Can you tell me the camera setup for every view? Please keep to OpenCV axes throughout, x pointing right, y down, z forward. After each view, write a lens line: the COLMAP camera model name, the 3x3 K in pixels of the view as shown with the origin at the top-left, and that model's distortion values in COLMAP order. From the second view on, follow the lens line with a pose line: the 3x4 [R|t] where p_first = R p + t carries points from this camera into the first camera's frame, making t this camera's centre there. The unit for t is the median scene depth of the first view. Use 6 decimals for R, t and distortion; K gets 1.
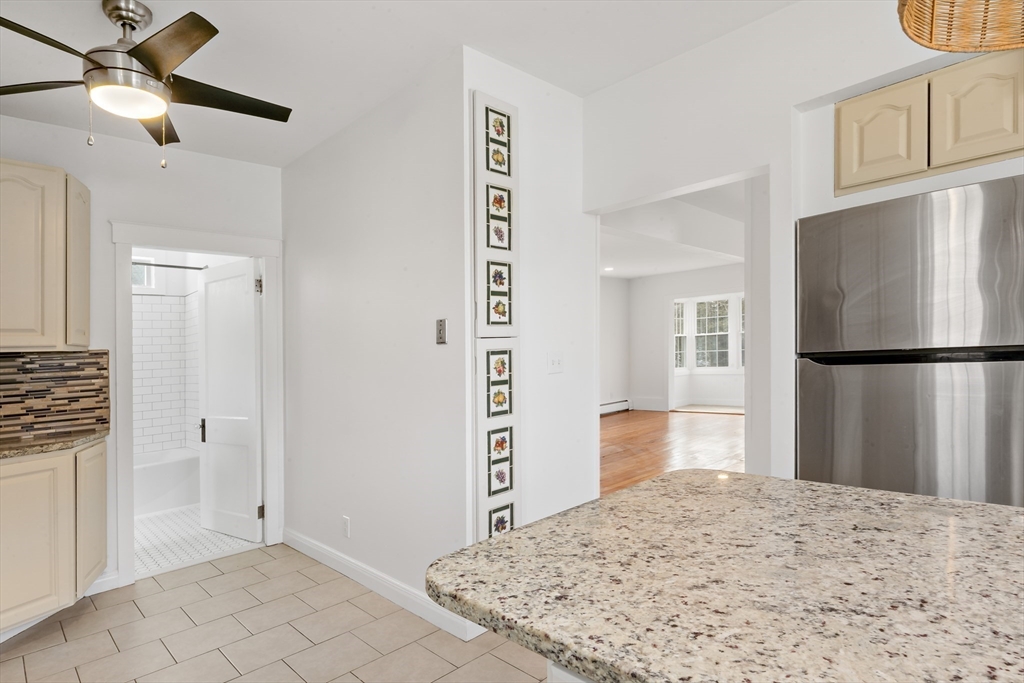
lens RADIAL K [[548.0, 0, 429.6], [0, 548.0, 370.7], [0, 0, 1]] dist [-0.014584, 0.002753]
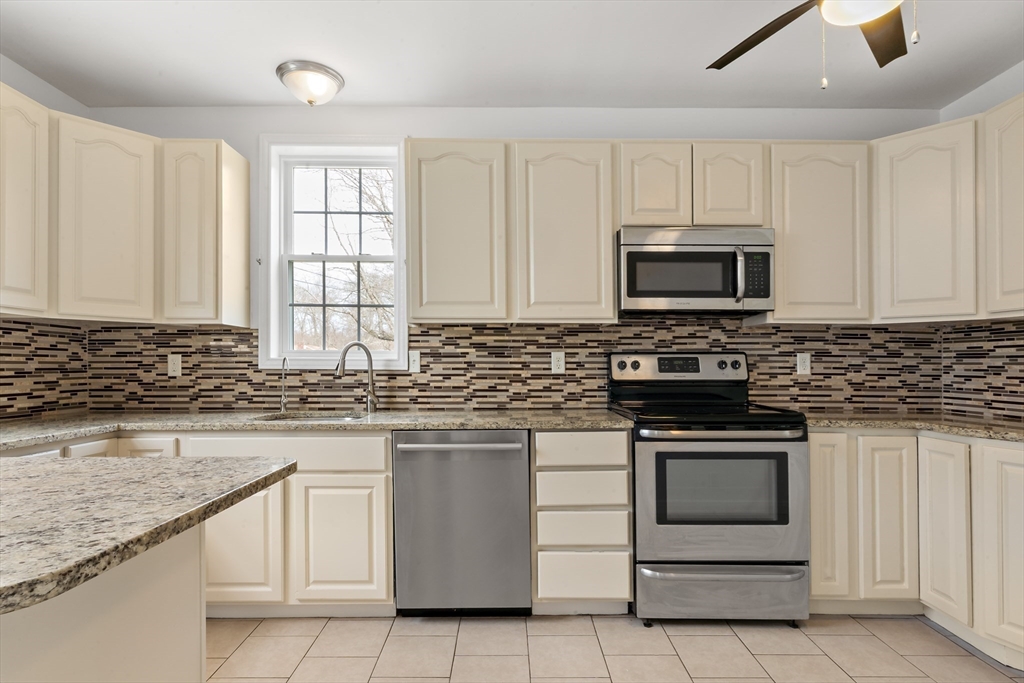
lens RADIAL K [[548.0, 0, 538.4], [0, 548.0, 360.1], [0, 0, 1]] dist [-0.014584, 0.002753]
pose [[-0.604063, 0.036697, -0.796091, 0.250011], [0.006138, 0.999124, 0.041399, 0.000270], [0.796913, 0.020121, -0.603759, 0.722502]]
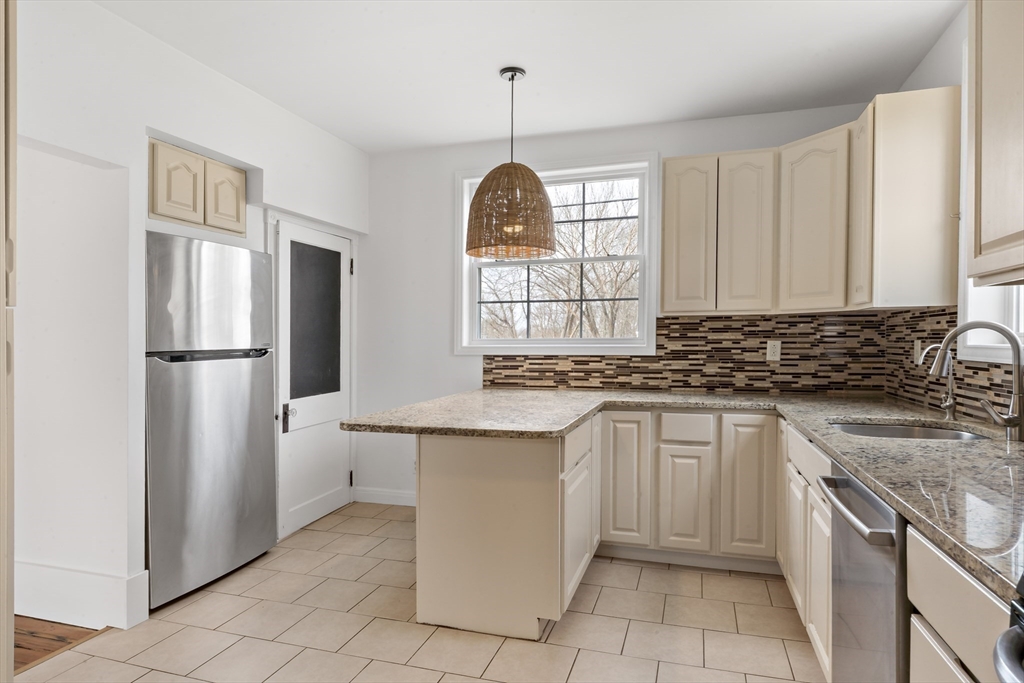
lens RADIAL K [[572.1, 0, 516.8], [0, 572.1, 324.9], [0, 0, 1]] dist [-0.024644, 0.004195]
pose [[-0.530786, 0.068587, 0.844726, -0.510619], [0.048550, 0.997544, -0.050488, 0.015950], [-0.846114, 0.014213, -0.532812, 0.640667]]
